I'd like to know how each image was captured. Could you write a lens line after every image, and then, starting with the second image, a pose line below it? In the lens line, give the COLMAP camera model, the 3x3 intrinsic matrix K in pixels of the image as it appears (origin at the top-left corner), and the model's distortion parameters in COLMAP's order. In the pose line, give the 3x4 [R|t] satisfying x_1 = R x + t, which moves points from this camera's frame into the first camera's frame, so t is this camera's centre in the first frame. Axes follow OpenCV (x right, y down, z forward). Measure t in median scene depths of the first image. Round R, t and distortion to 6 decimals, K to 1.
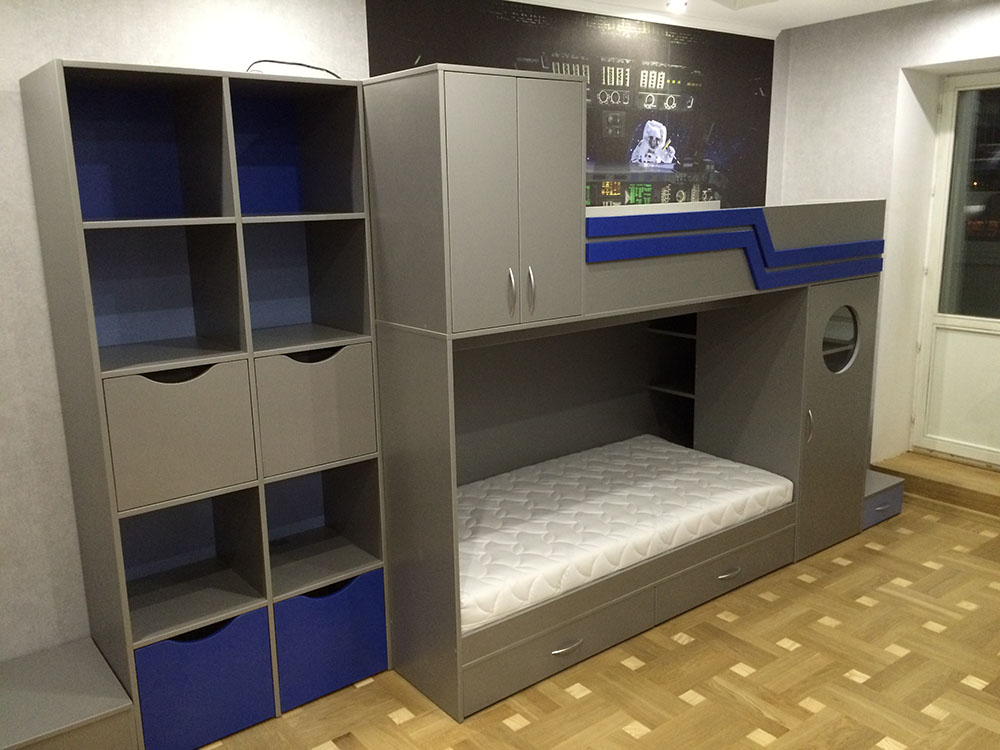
lens RADIAL K [[851.4, 0, 499.8], [0, 851.4, 379.6], [0, 0, 1]] dist [0.036742, -0.043290]
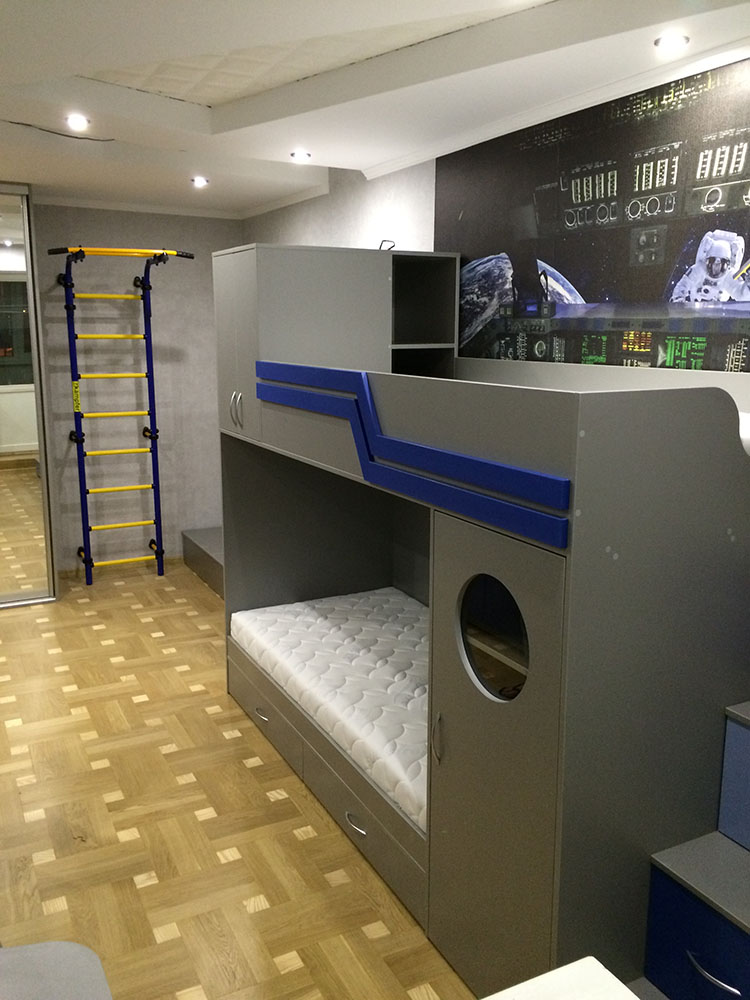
lens RADIAL K [[851.4, 0, 375.1], [0, 851.4, 499.1], [0, 0, 1]] dist [0.036742, -0.043290]
pose [[-0.182905, 0.217400, -0.958792, 0.853399], [-0.212826, 0.943363, 0.254502, -0.235222], [0.959818, 0.250606, -0.126278, 0.920780]]
